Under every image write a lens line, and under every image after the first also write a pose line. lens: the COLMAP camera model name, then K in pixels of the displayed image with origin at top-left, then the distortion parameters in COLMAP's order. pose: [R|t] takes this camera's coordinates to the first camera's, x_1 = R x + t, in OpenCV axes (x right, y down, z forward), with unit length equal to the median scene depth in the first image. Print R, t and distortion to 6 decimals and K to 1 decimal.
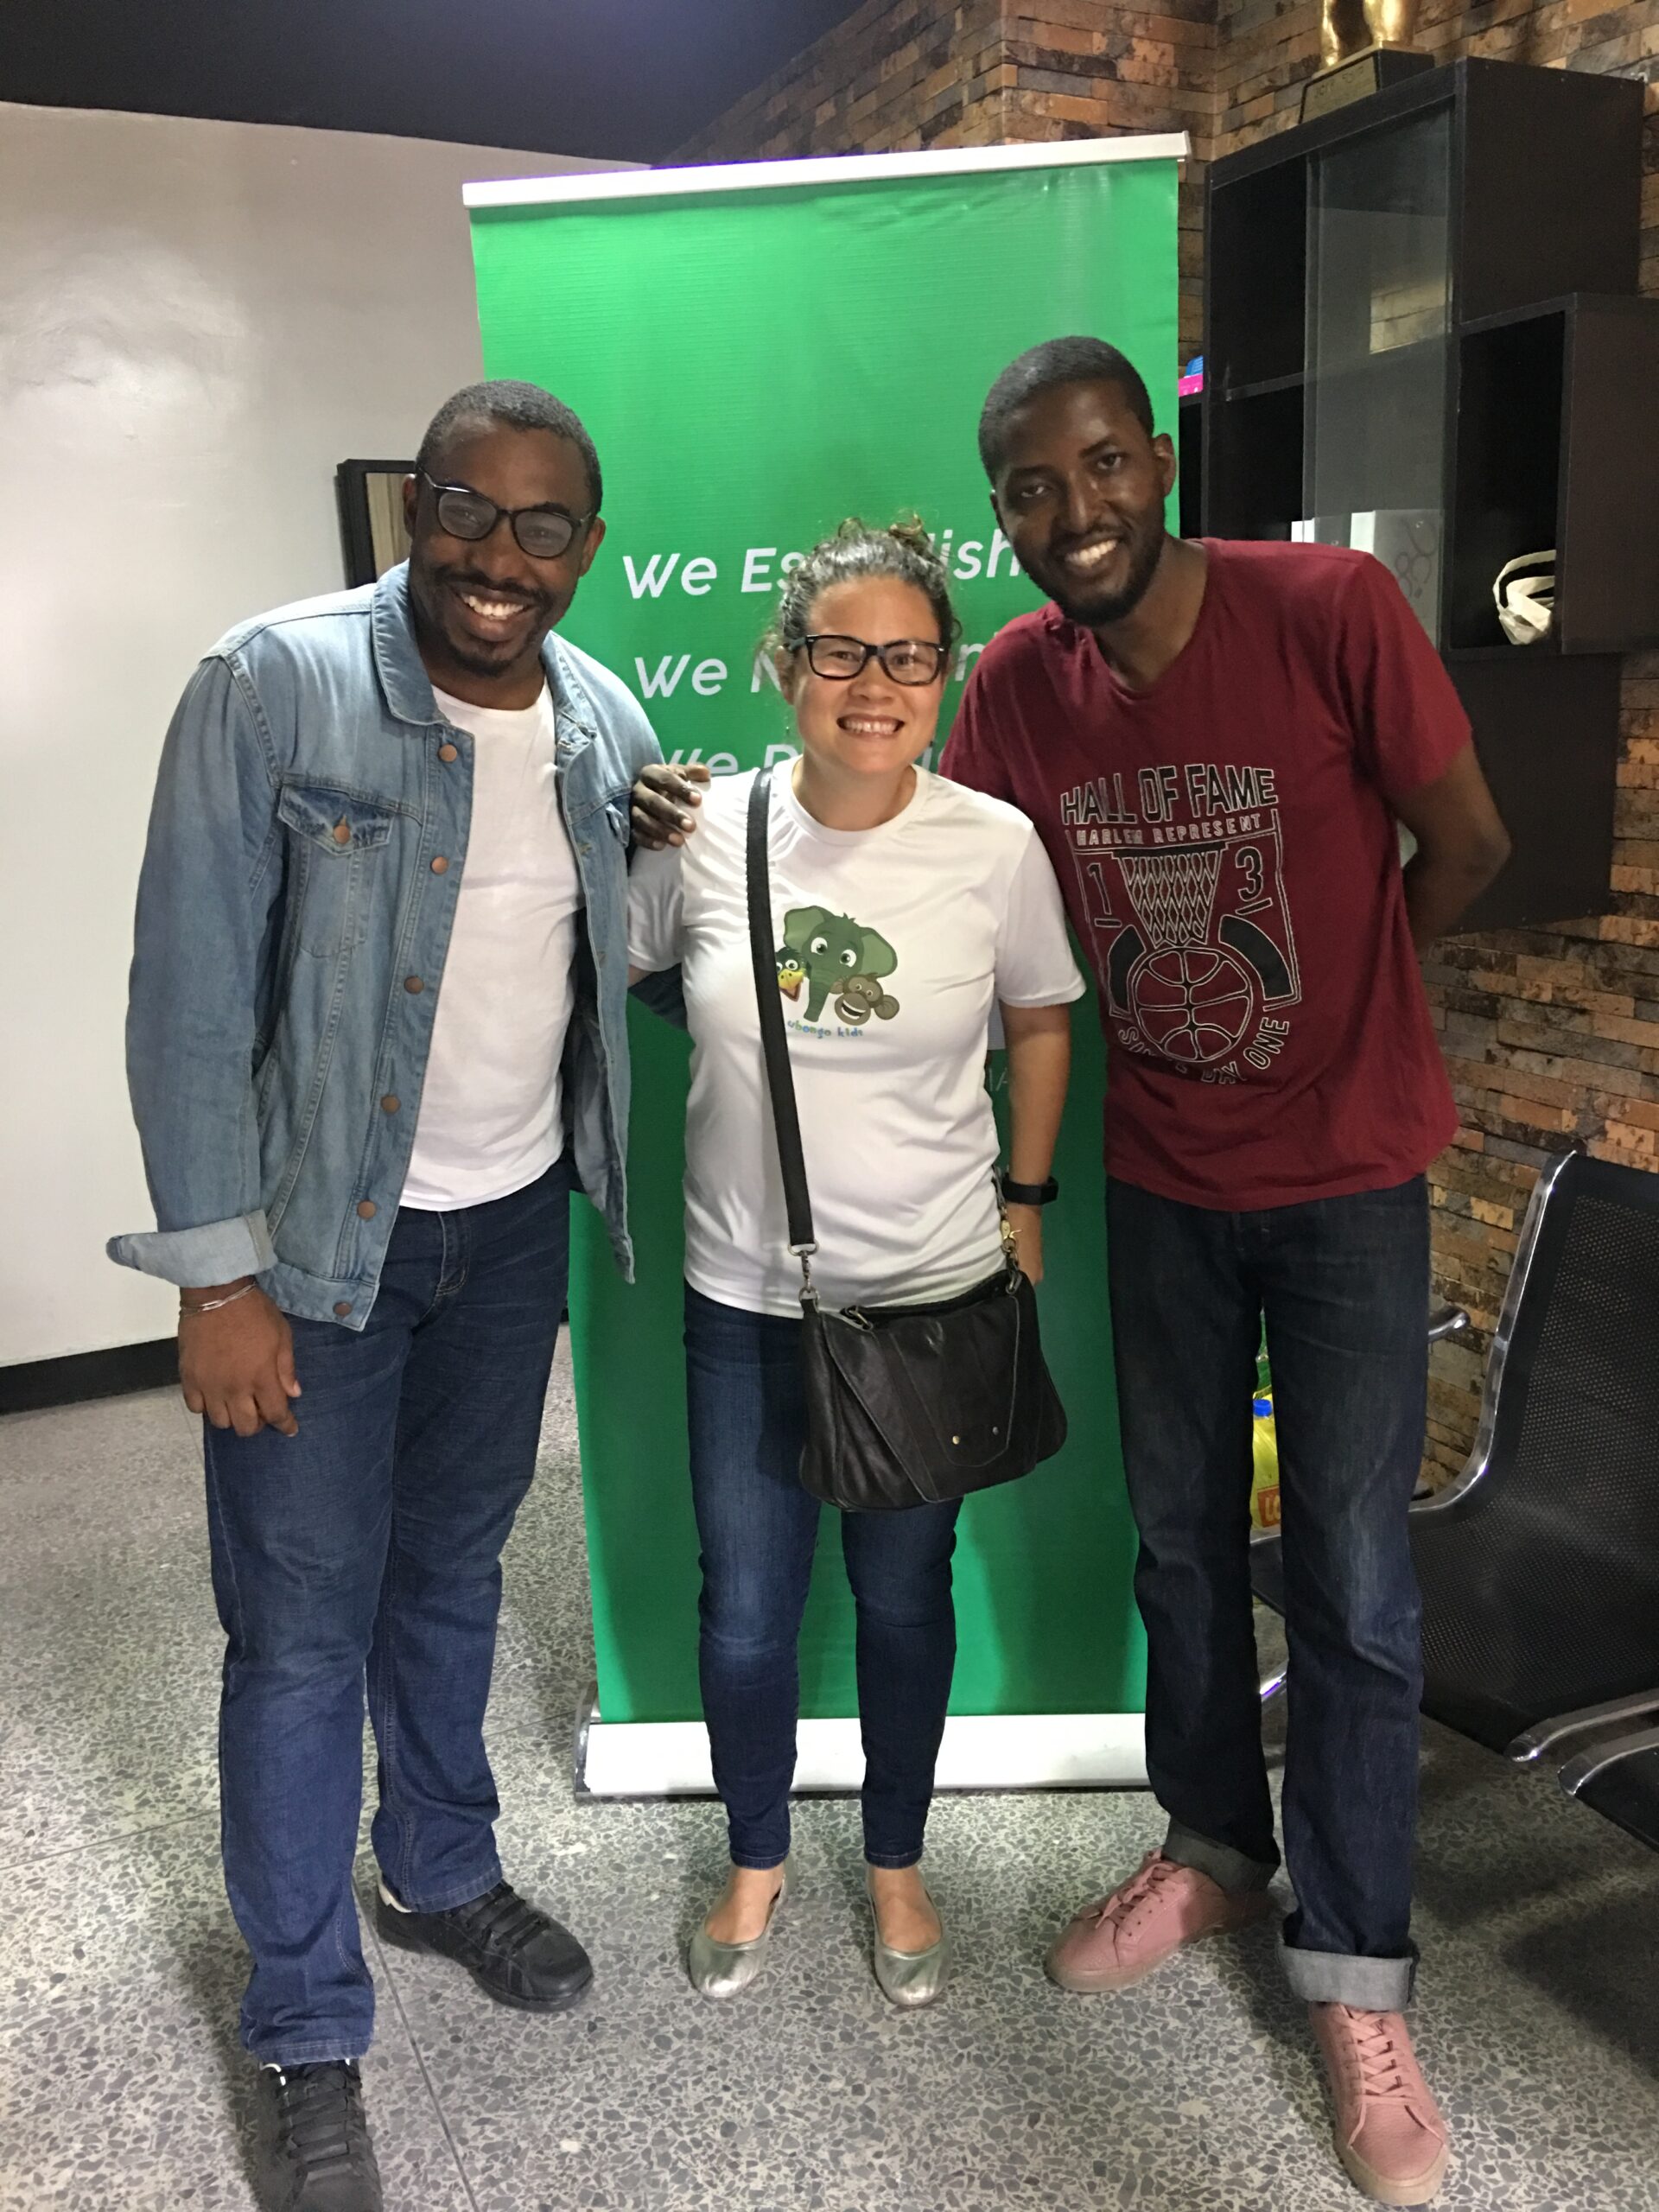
lens RADIAL K [[1896.8, 0, 828.4], [0, 1896.8, 1086.2], [0, 0, 1]] dist [0.115565, -0.177007]
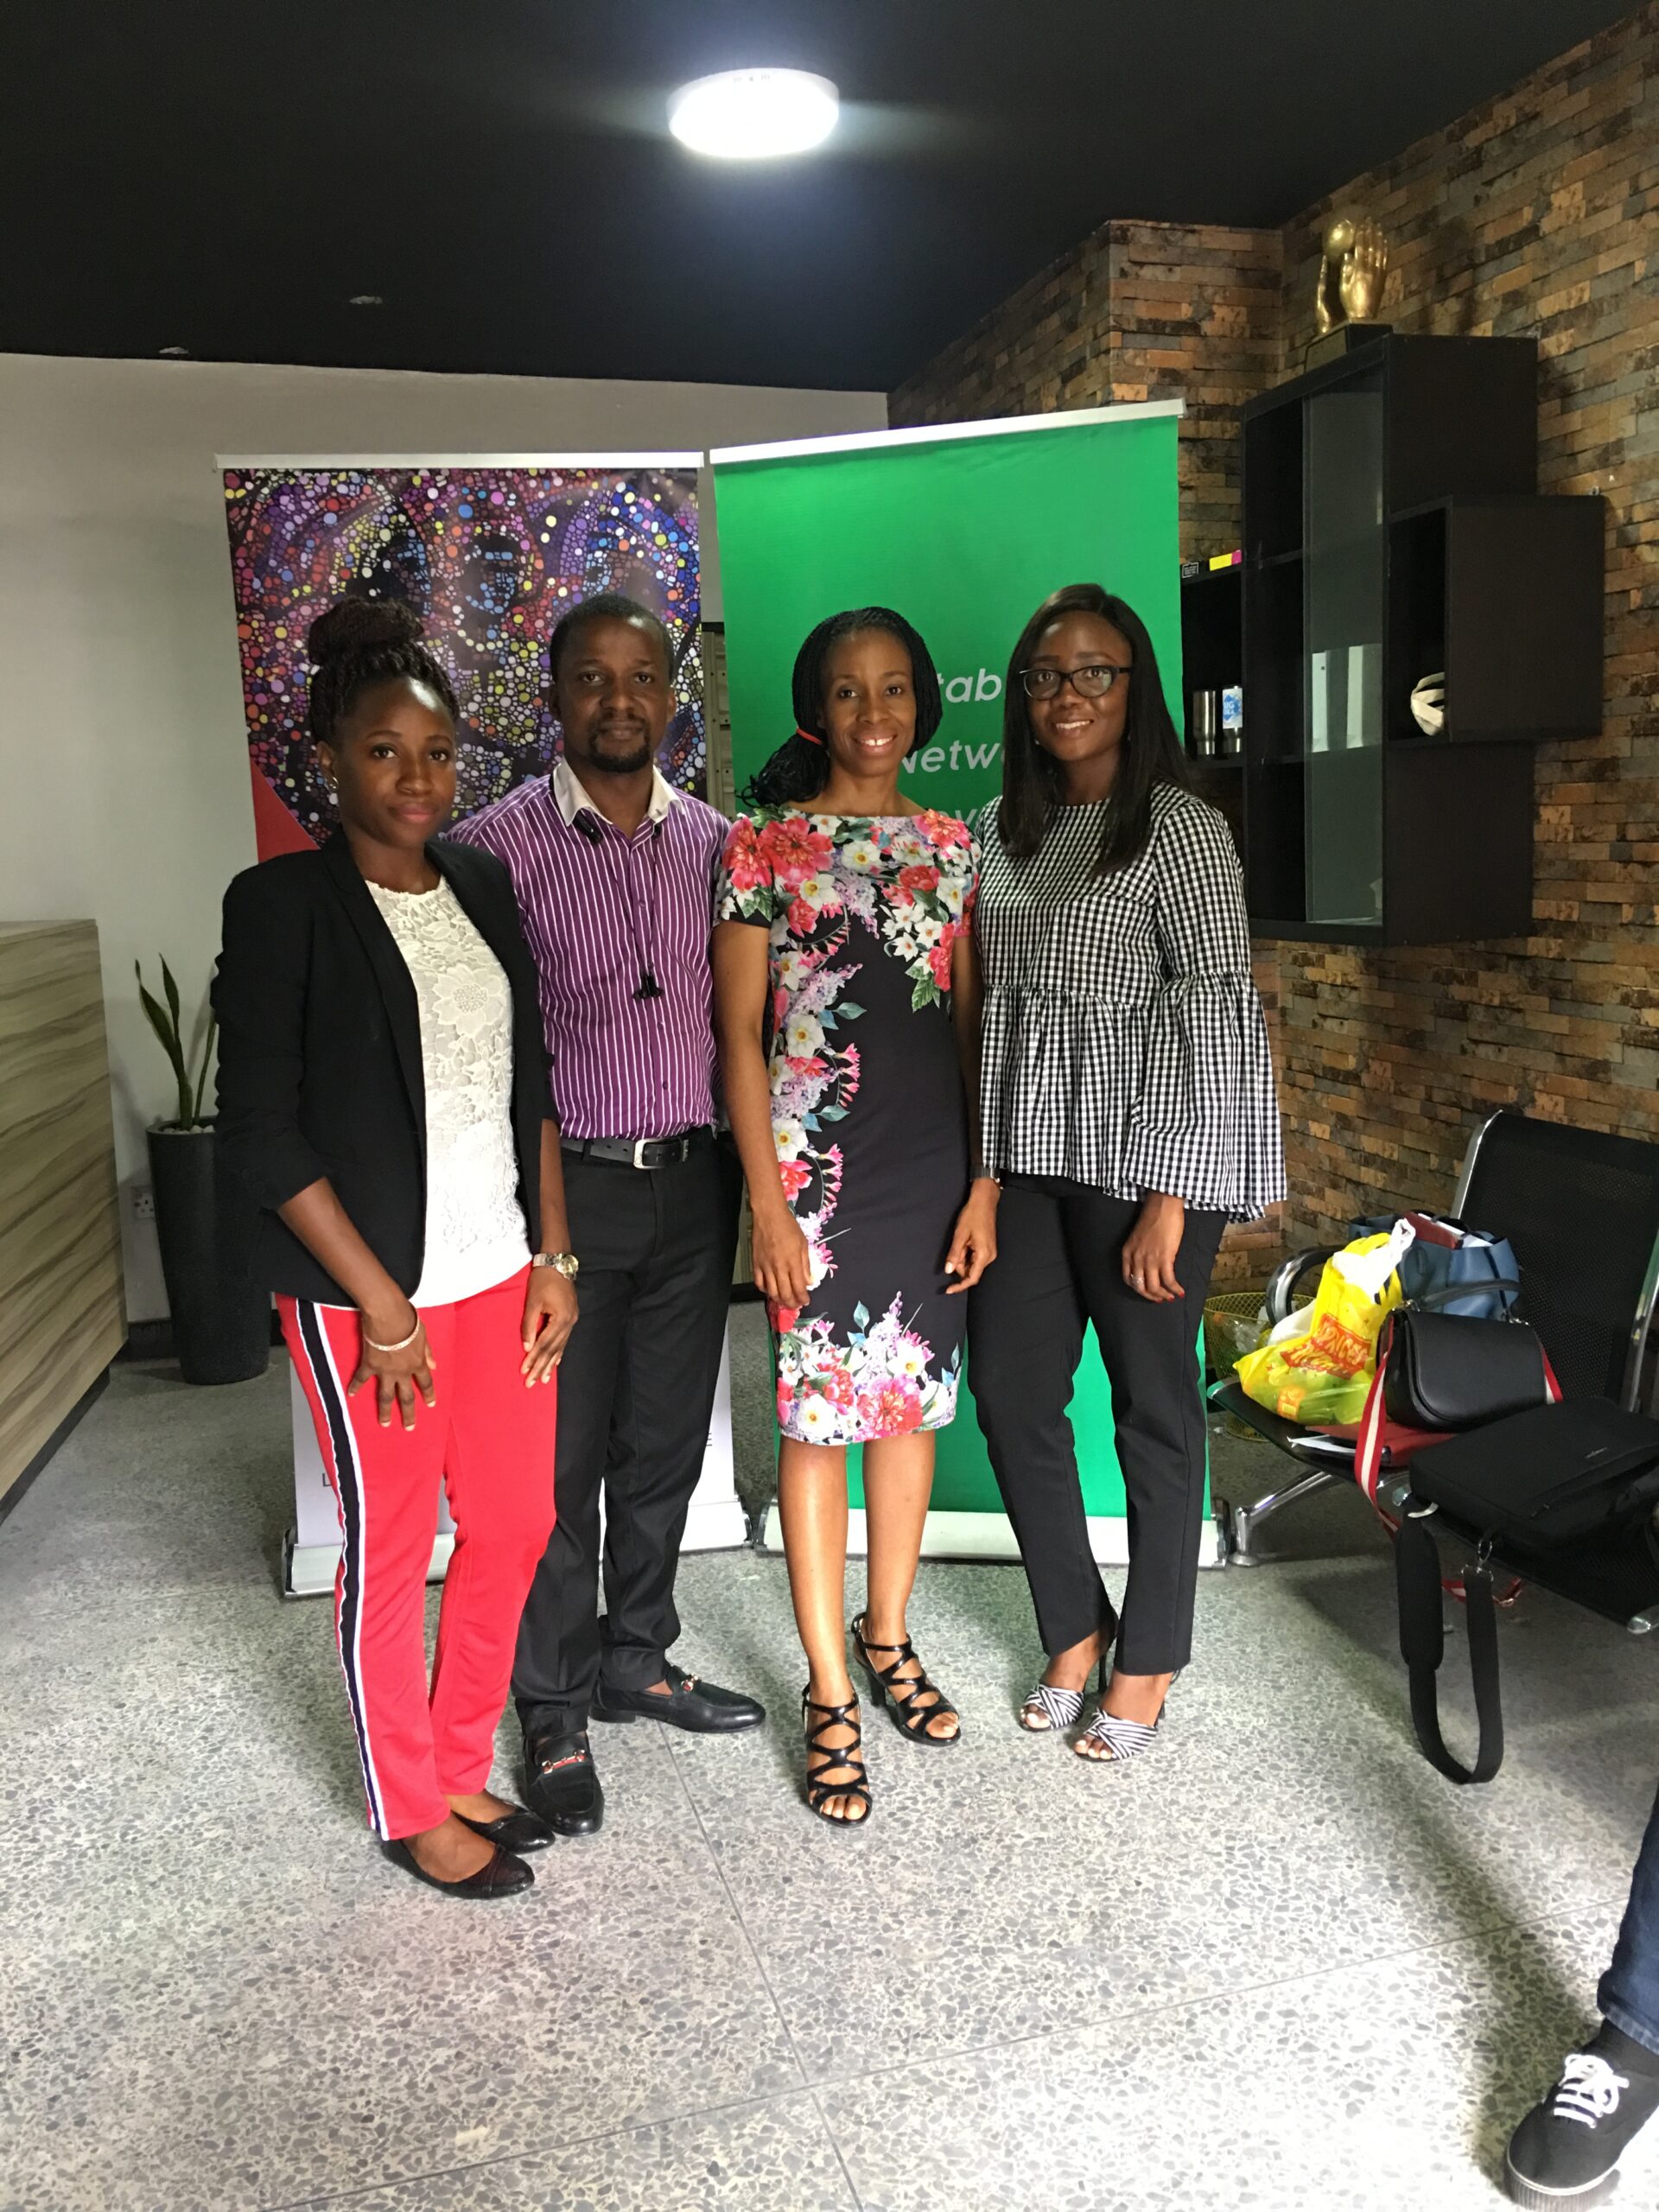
lens RADIAL K [[1896.8, 0, 830.6], [0, 1896.8, 1091.9], [0, 0, 1]] dist [0.115565, -0.177007]
pose [[0.986679, 0.018775, -0.161594, 0.146298], [-0.029502, 0.997498, -0.064240, 0.124028], [0.159983, 0.068151, 0.984764, -0.406403]]
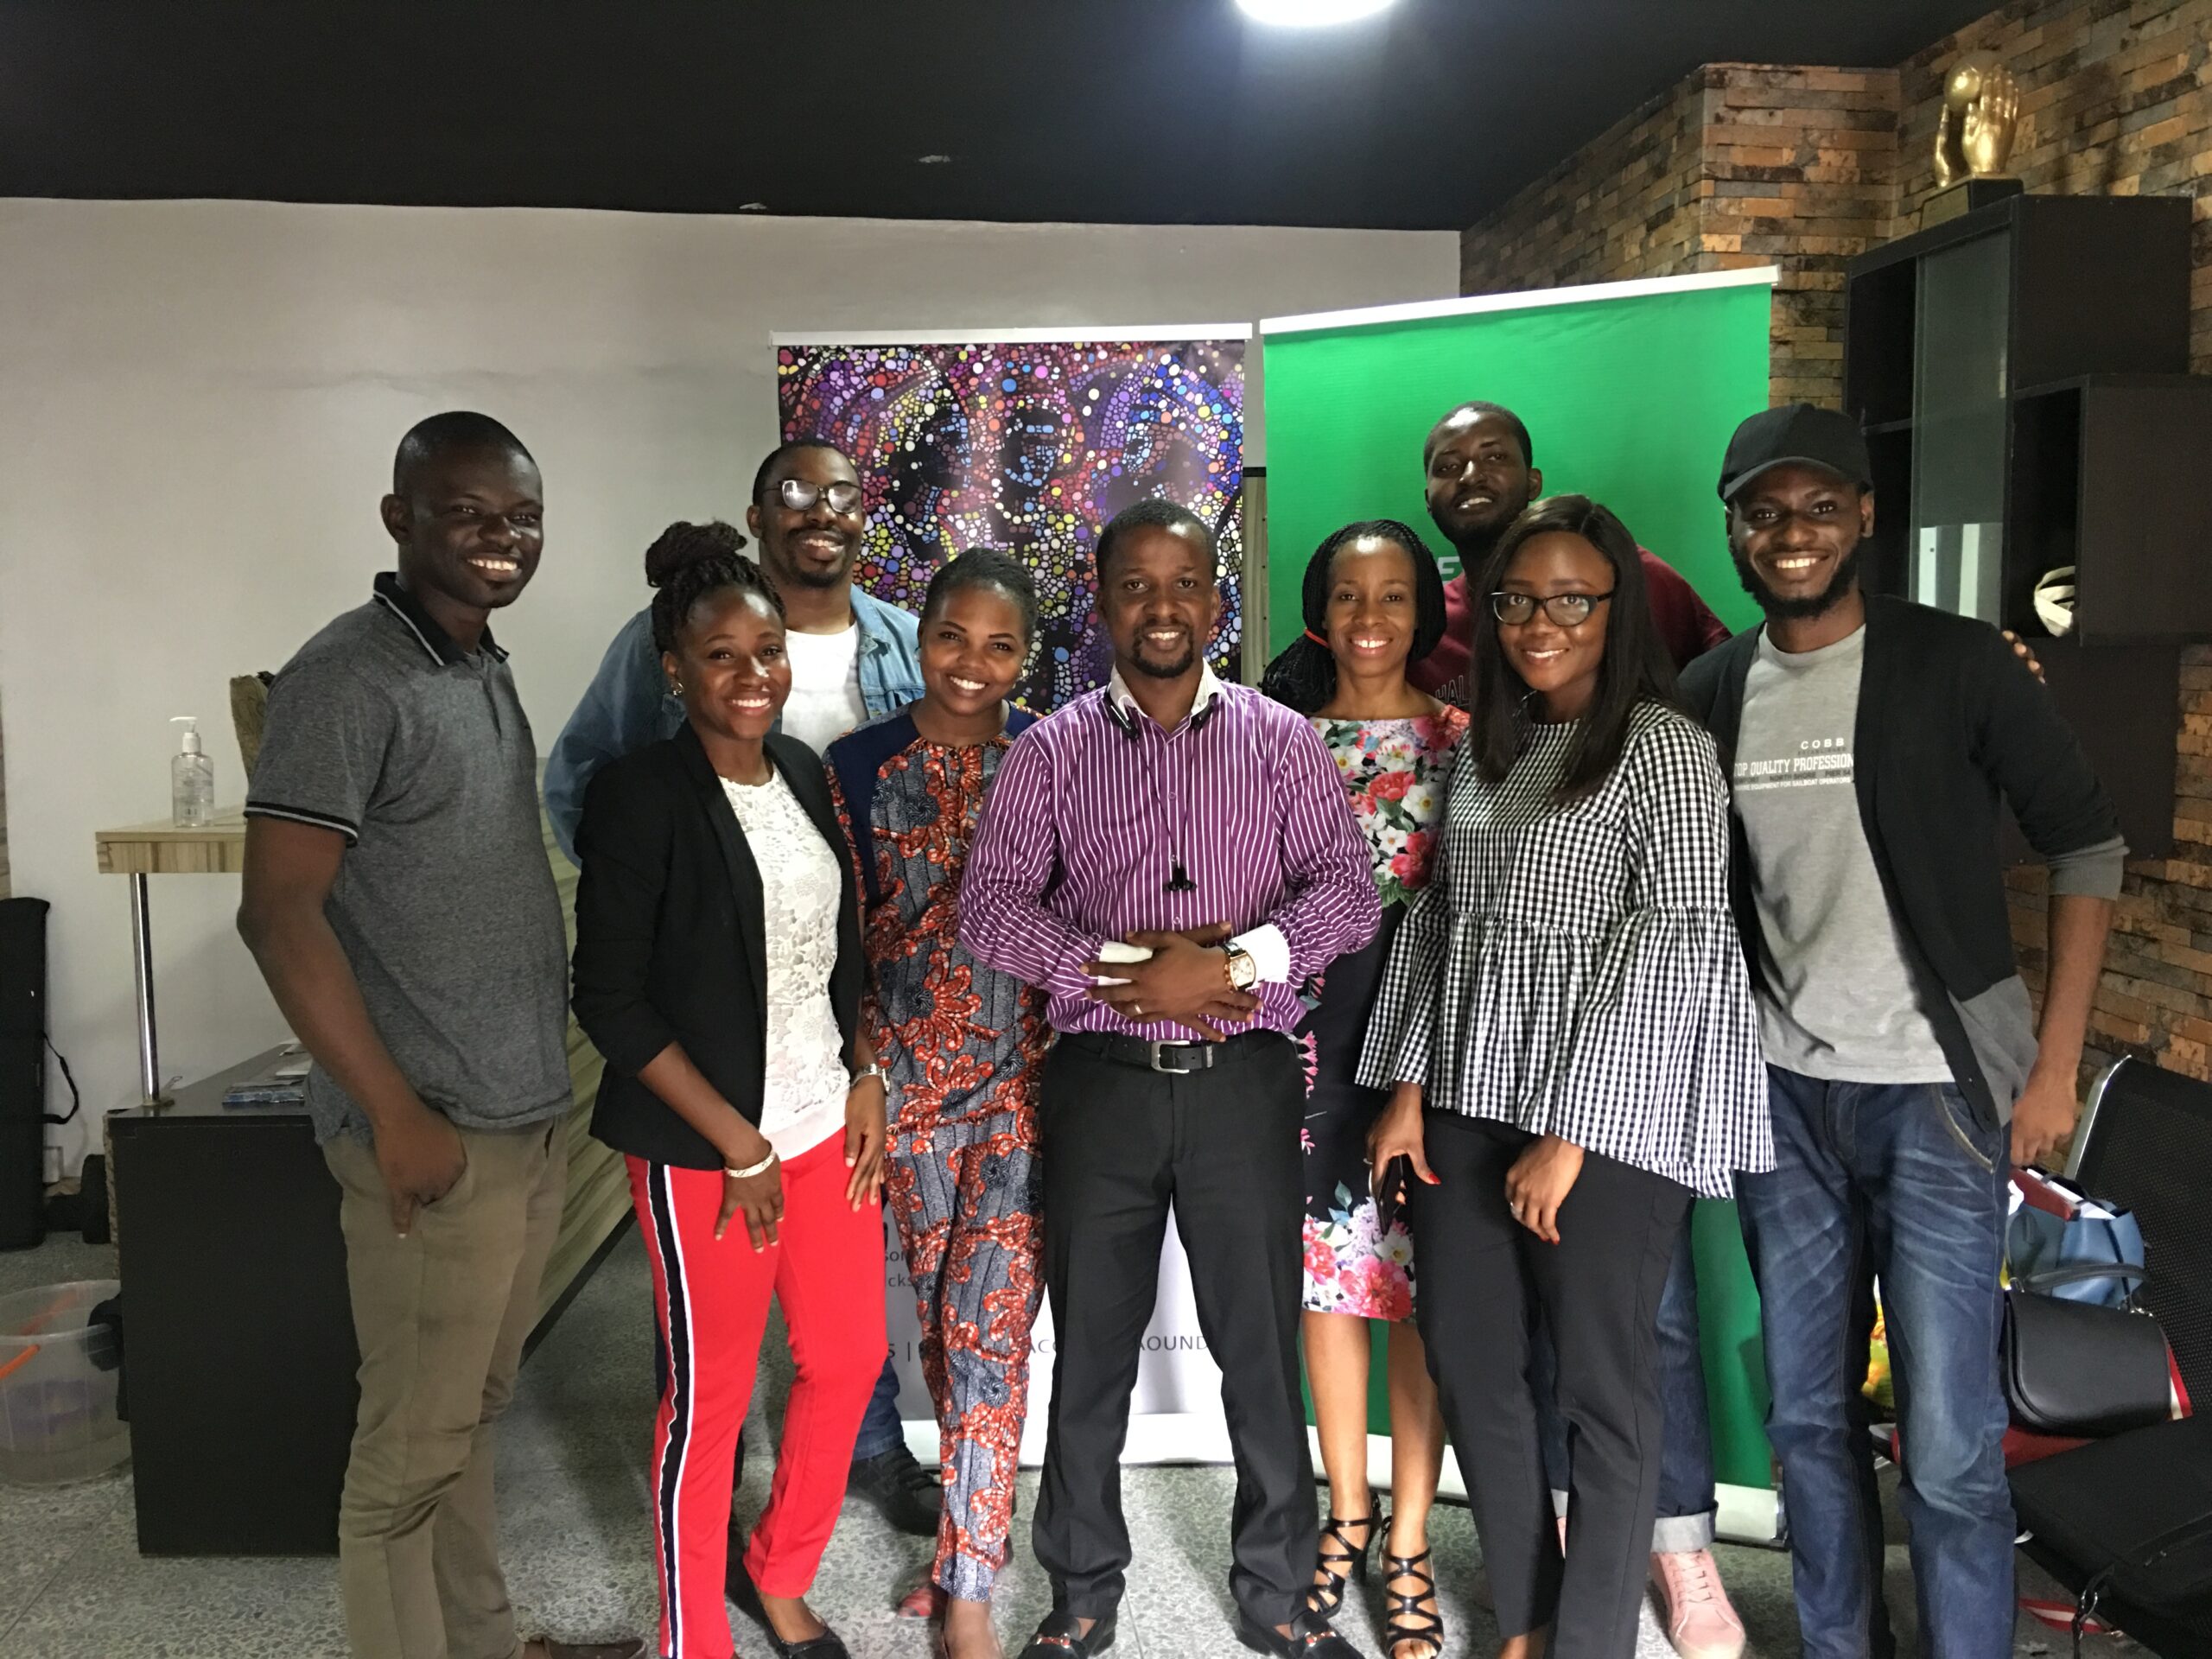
lens RADIAL K [[1896.8, 0, 1064.7], [0, 1896.8, 817.8], [0, 0, 1]] dist [0.115565, -0.177007]
pose [[0.943428, 0.053345, -0.327258, 0.155416], [-0.085971, 0.992575, -0.086045, 0.048045], [0.320238, 0.109312, 0.941009, -0.353026]]
